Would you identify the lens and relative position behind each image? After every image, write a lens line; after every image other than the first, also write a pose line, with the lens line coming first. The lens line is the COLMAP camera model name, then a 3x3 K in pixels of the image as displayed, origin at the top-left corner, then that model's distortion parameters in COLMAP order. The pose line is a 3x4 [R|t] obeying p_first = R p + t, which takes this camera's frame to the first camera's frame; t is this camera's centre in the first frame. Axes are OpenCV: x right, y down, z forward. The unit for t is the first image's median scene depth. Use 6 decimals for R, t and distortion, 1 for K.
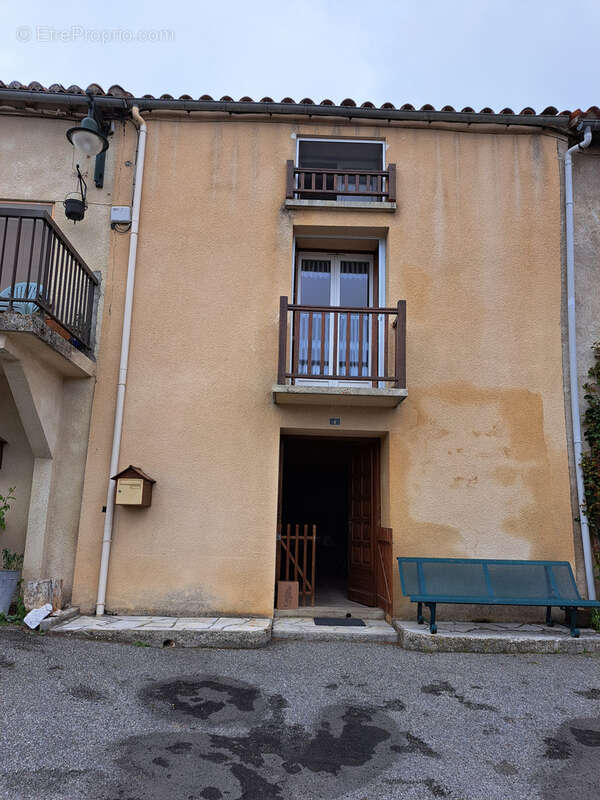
lens RADIAL K [[628.7, 0, 300.0], [0, 628.7, 400.0], [0, 0, 1]] dist [0.105515, -0.190892]
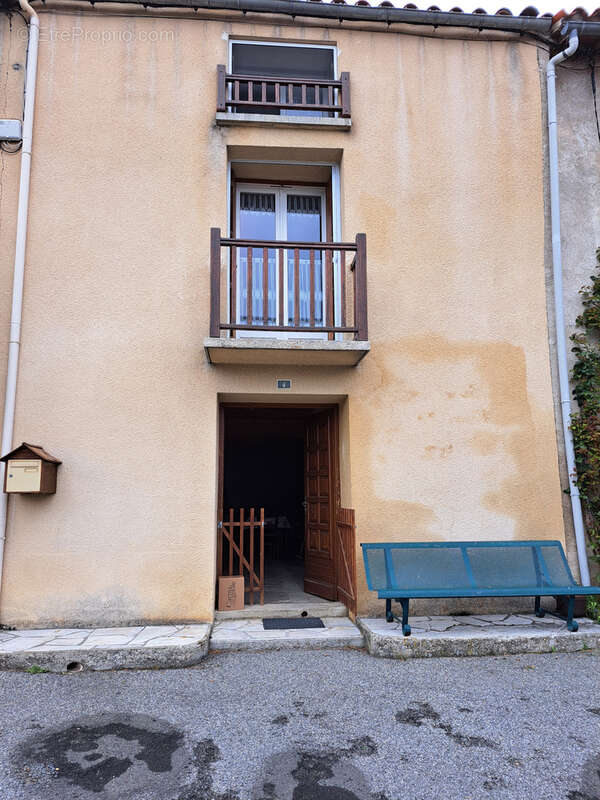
lens RADIAL K [[596.3, 0, 300.0], [0, 596.3, 400.0], [0, 0, 1]] dist [0.098136, -0.119039]
pose [[0.997851, -0.023763, 0.061059, 0.028294], [0.022122, 0.999379, 0.027412, 0.034026], [-0.061673, -0.026002, 0.997758, 0.210625]]
